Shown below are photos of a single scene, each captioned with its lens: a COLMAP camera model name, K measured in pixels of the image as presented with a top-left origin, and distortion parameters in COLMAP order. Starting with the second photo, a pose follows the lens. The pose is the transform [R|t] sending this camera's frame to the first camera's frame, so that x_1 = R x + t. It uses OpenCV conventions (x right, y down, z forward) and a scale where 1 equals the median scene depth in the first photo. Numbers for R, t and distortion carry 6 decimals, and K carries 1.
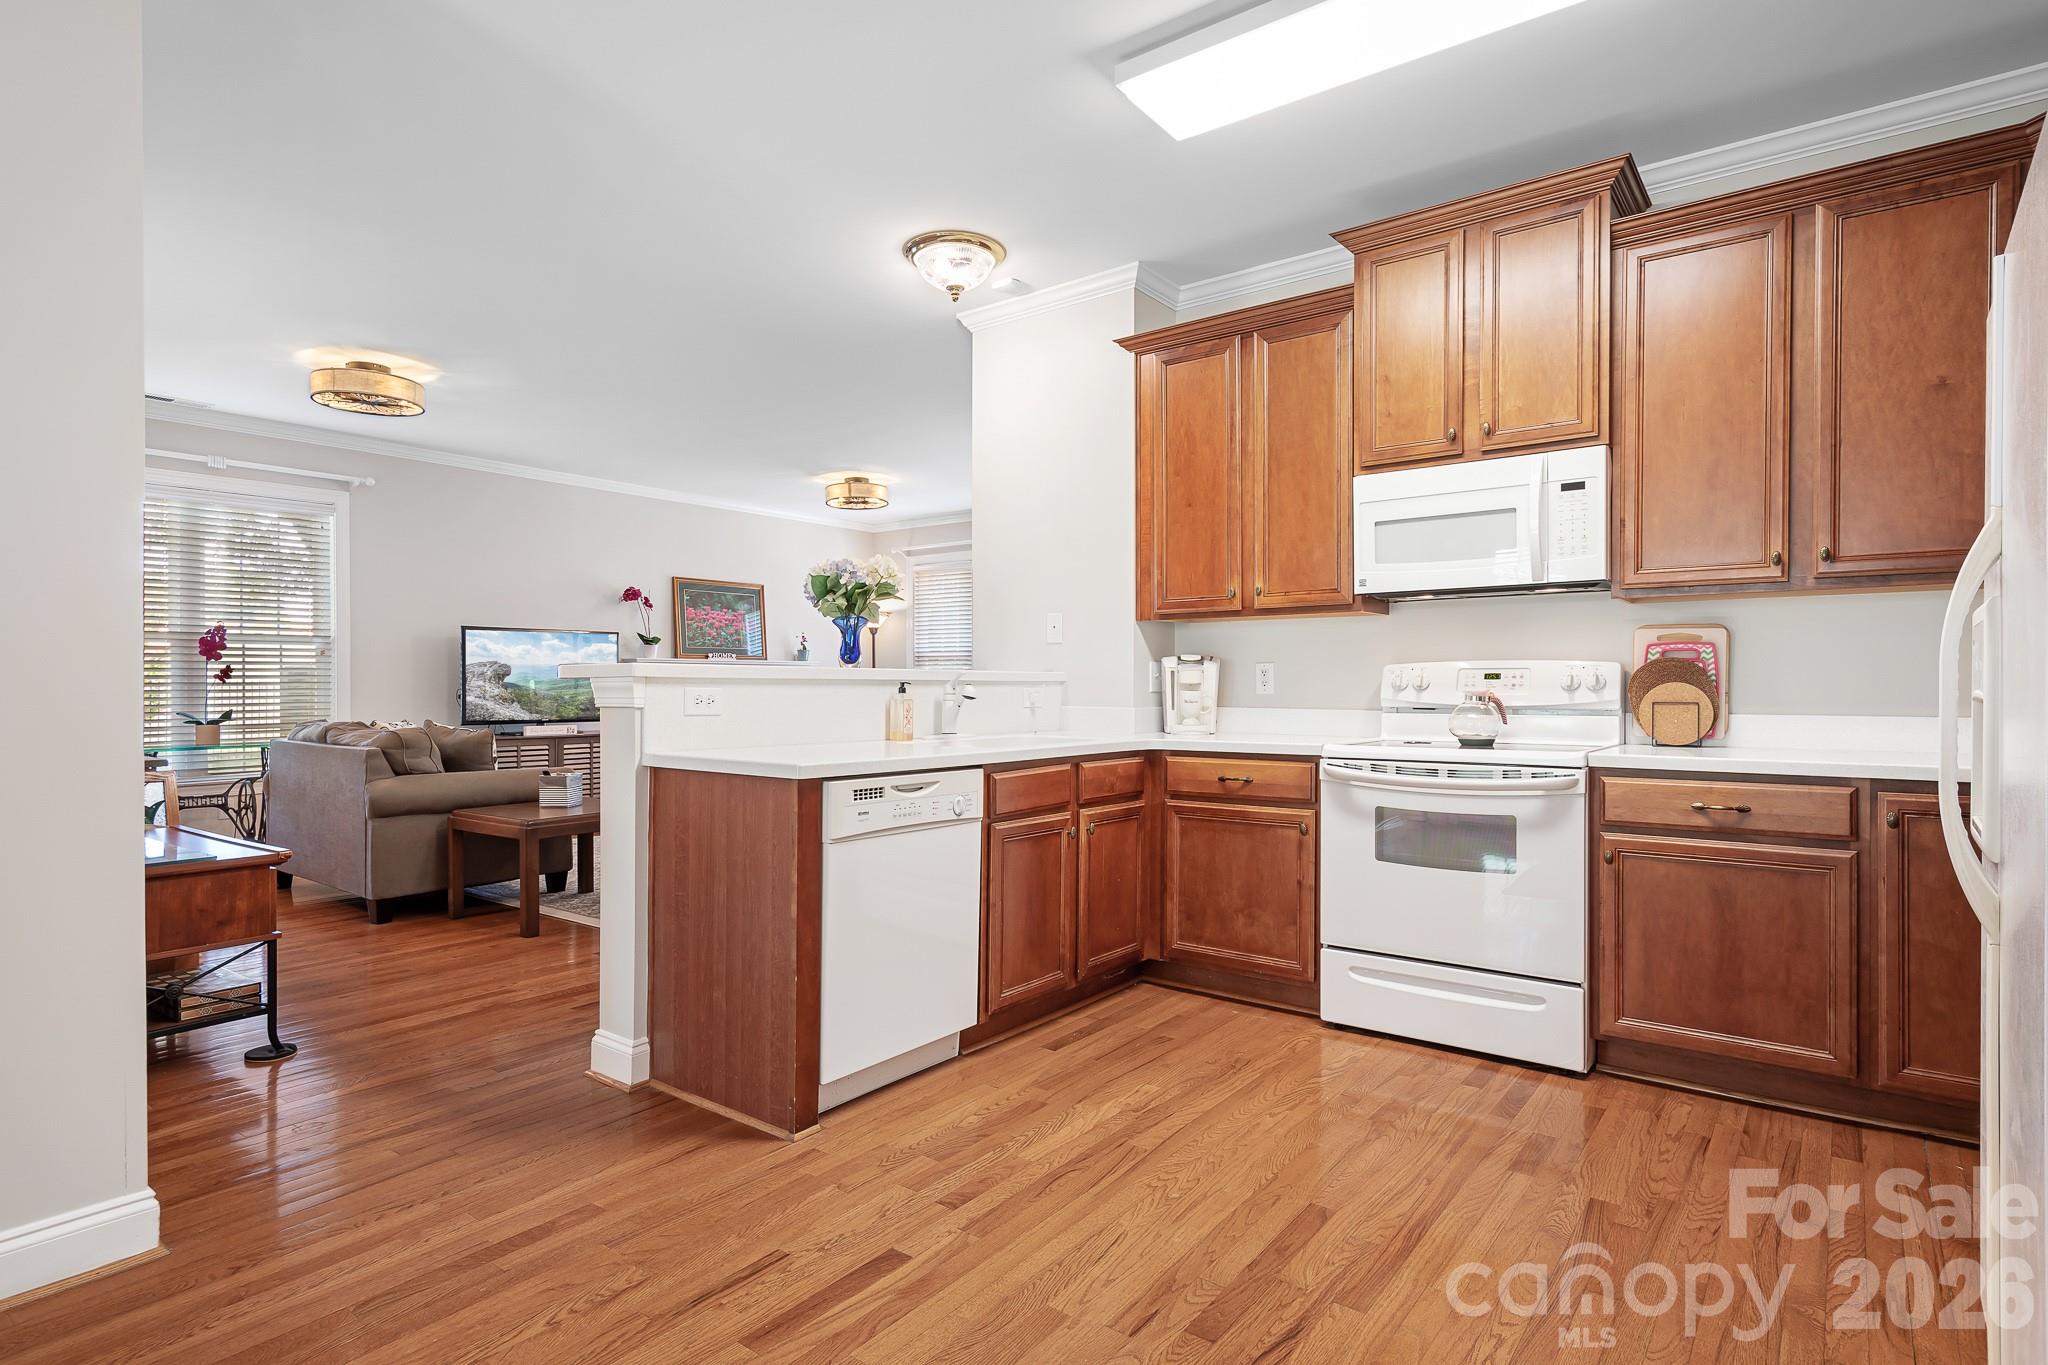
lens RADIAL K [[1066.6, 0, 1024.0], [0, 1066.6, 682.5], [0, 0, 1]] dist [0.015300, 0.000741]
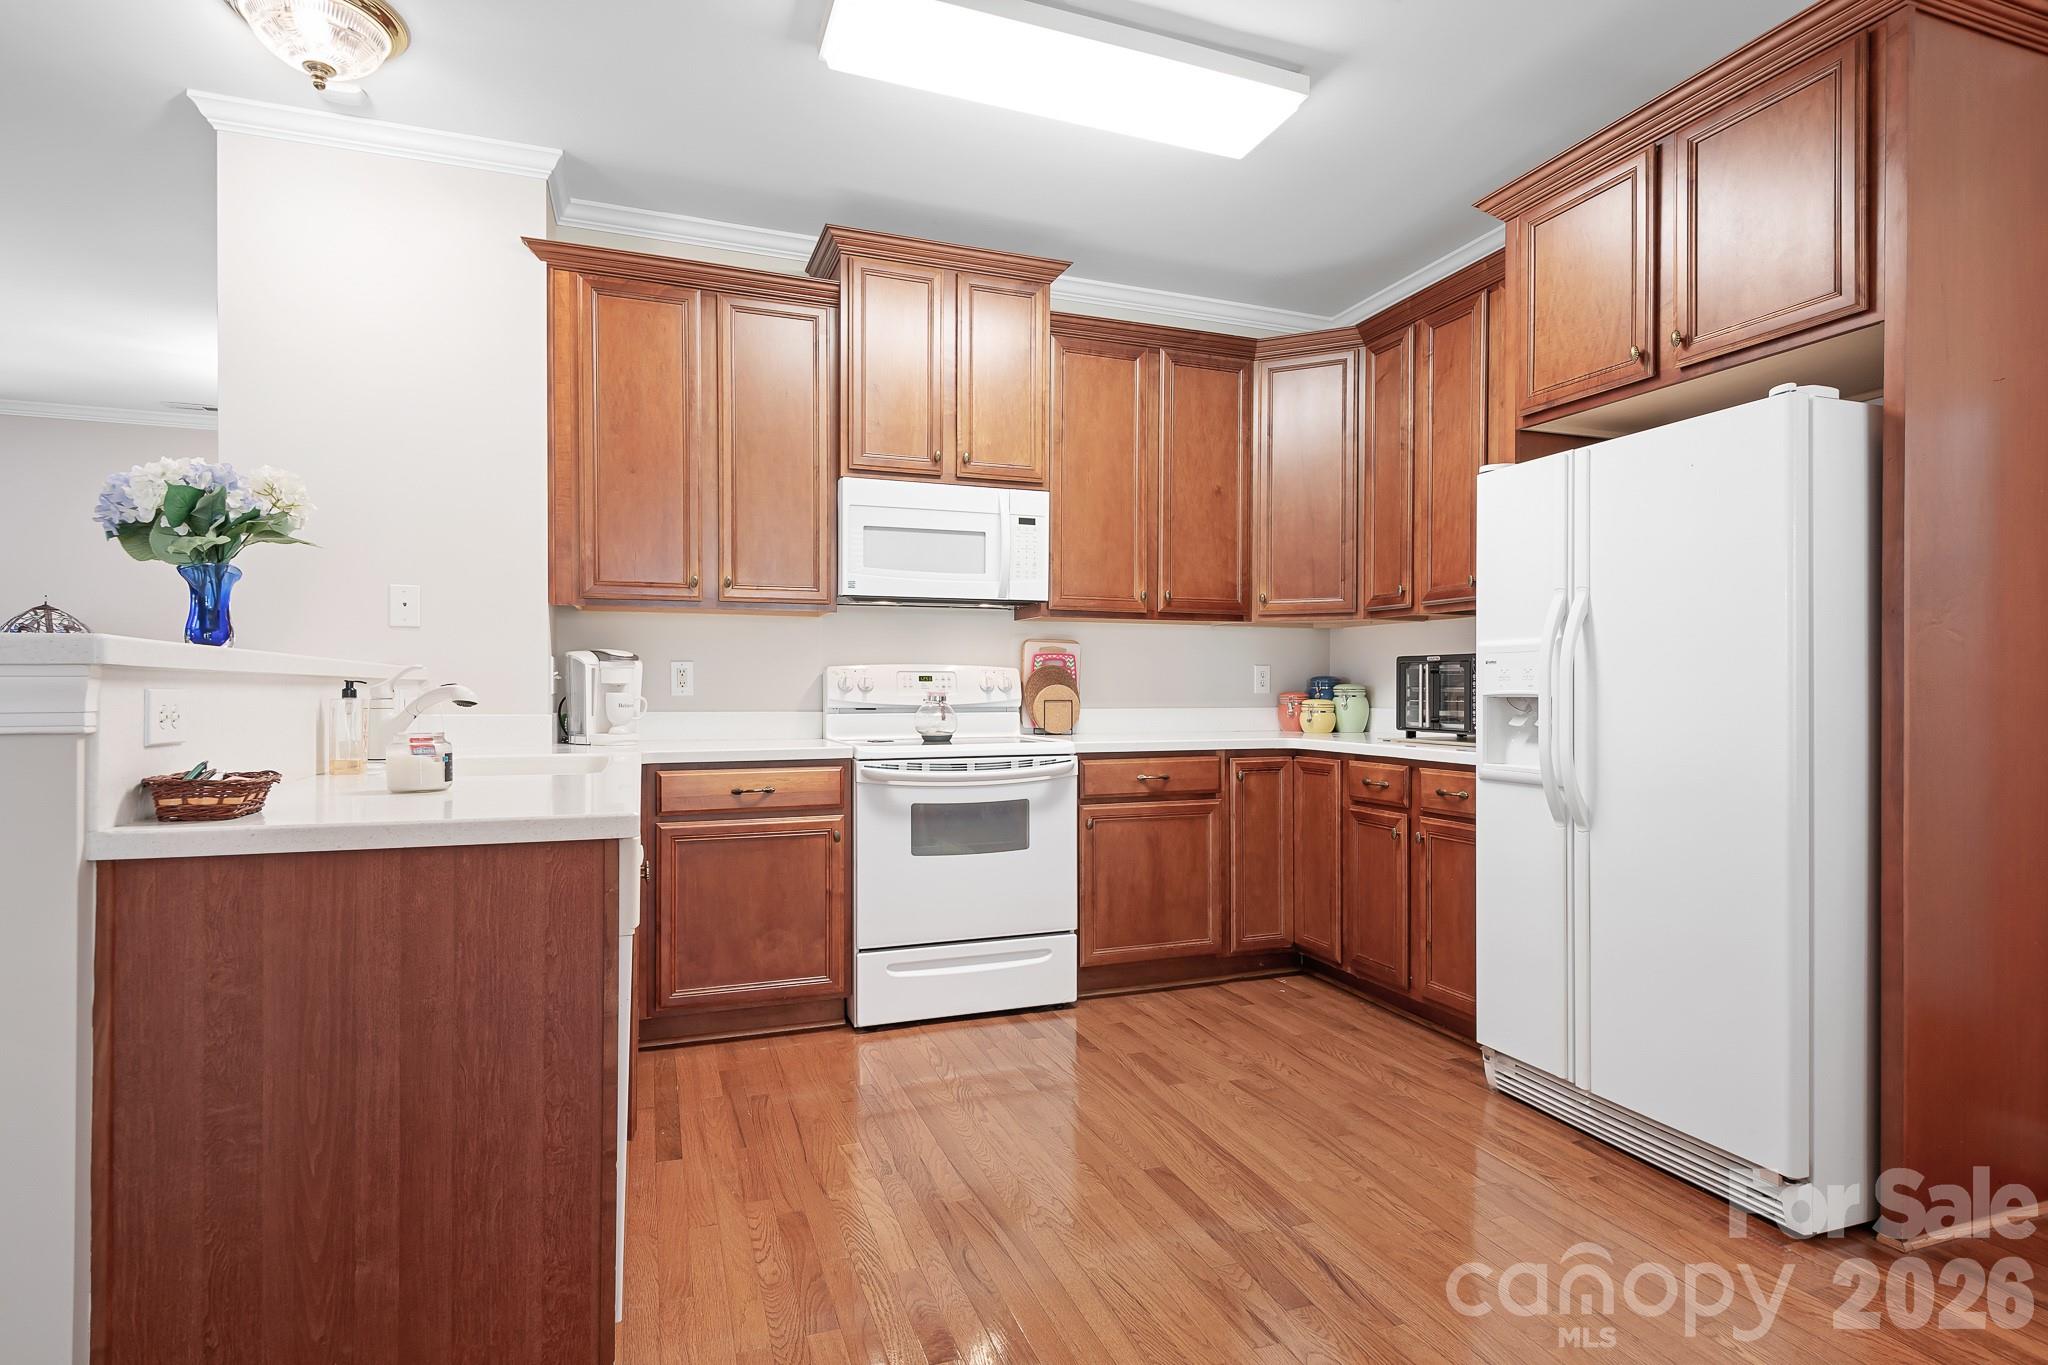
lens RADIAL K [[1032.5, 0, 1025.1], [0, 1032.5, 689.4], [0, 0, 1]] dist [0.020196, -0.000066]
pose [[0.531555, -0.000708, 0.847024, -0.418607], [-0.003591, 0.999989, 0.003090, 0.001733], [-0.847016, -0.004684, 0.531546, 0.343588]]
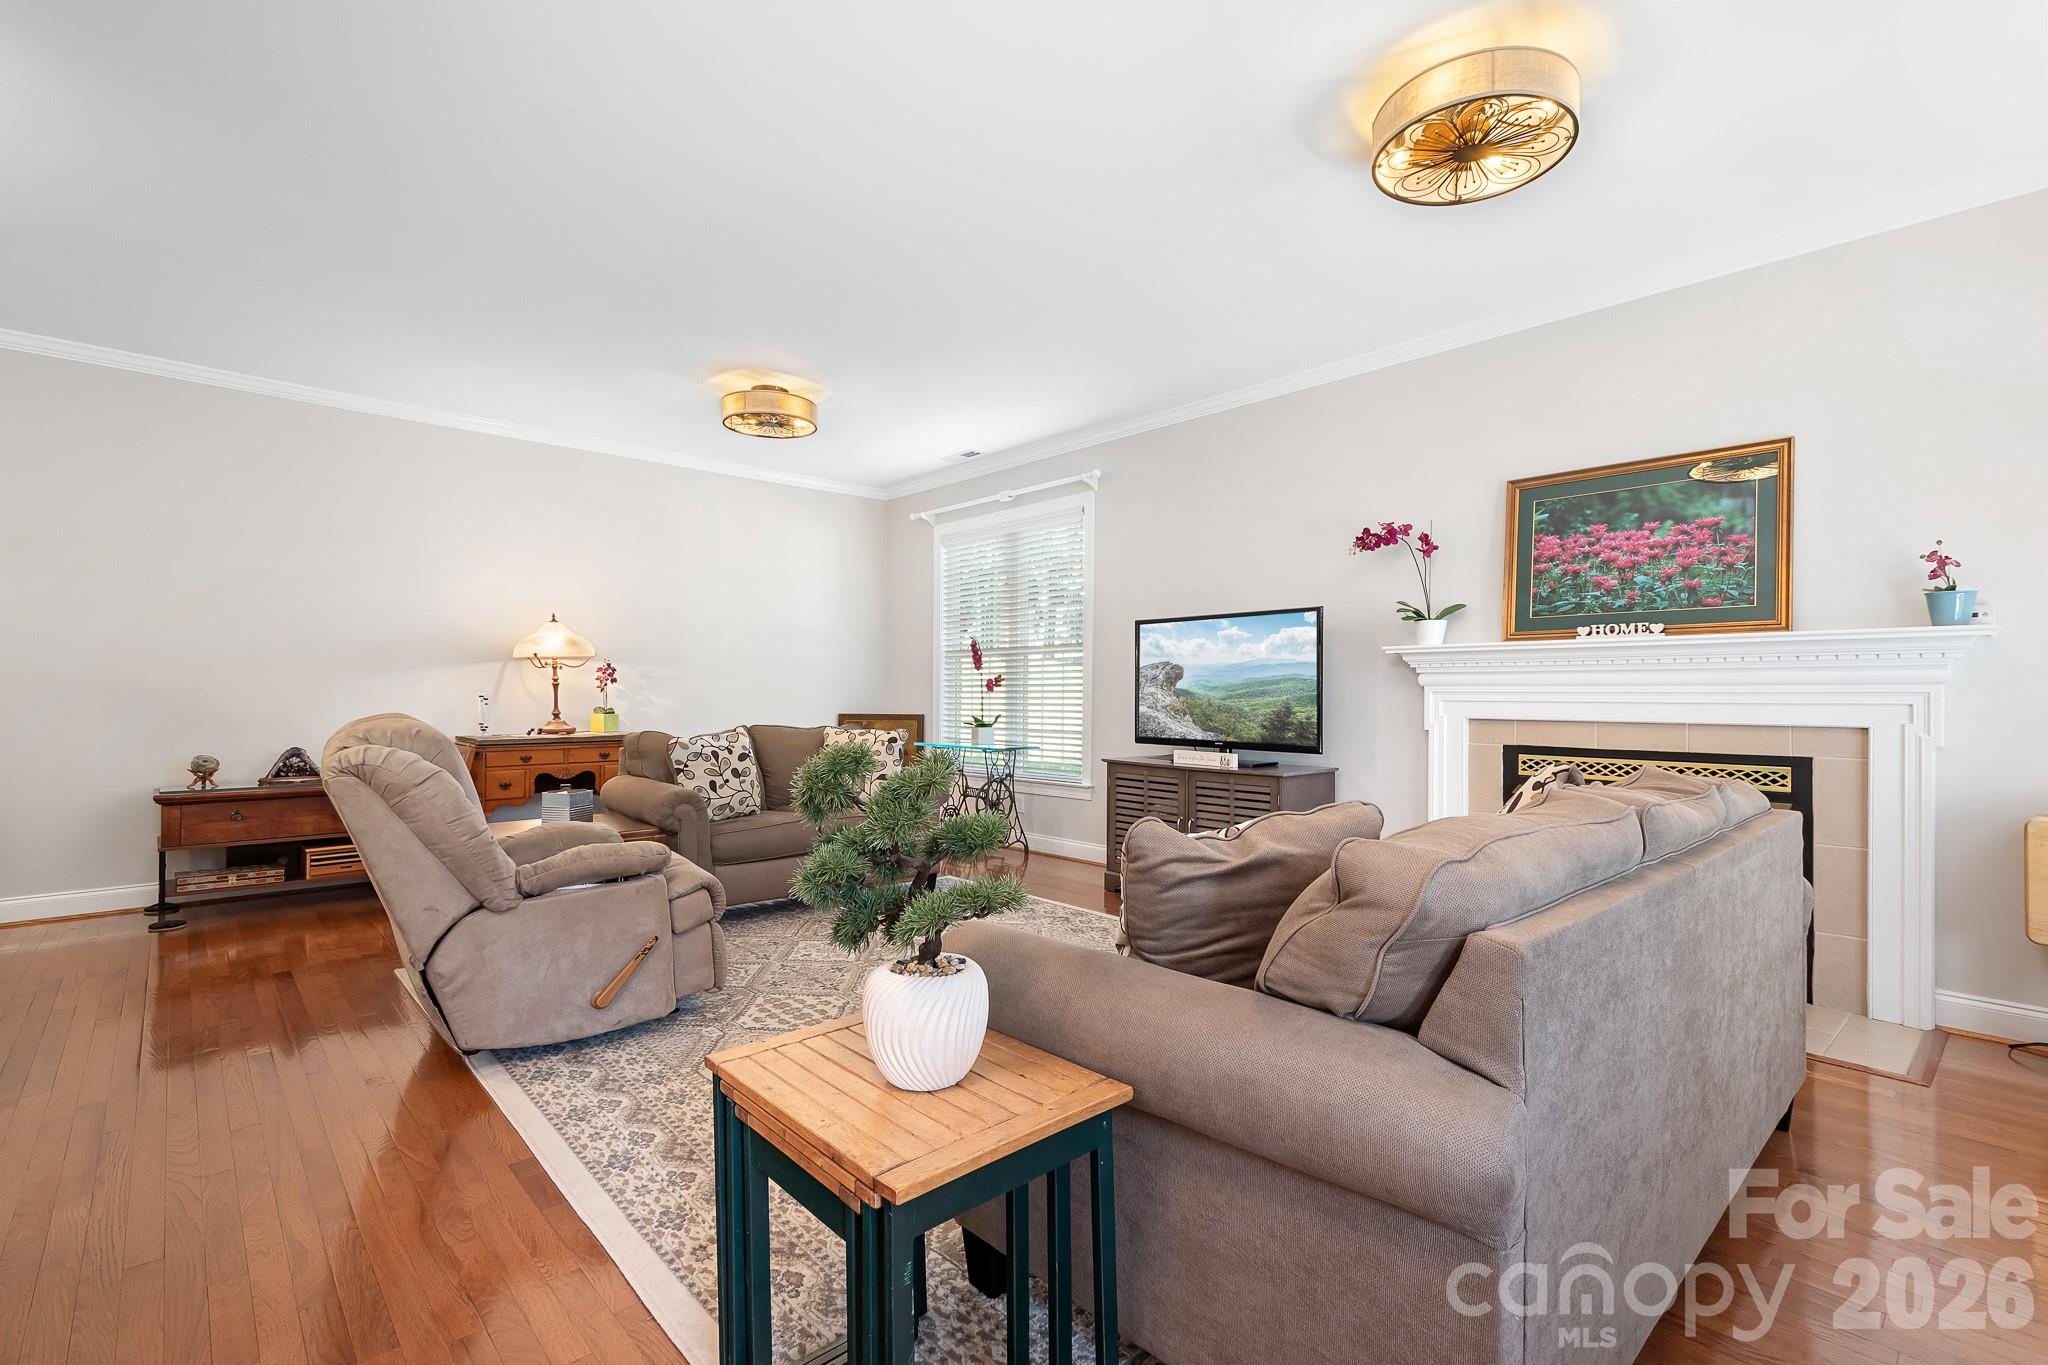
lens RADIAL K [[920.4, 0, 1023.1], [0, 920.4, 691.8], [0, 0, 1]] dist [0.019498, 0.000021]
pose [[-0.181312, -0.004750, -0.983414, 0.358080], [-0.006534, 0.999972, -0.003625, 0.010292], [0.983404, 0.005768, -0.181338, 2.048014]]
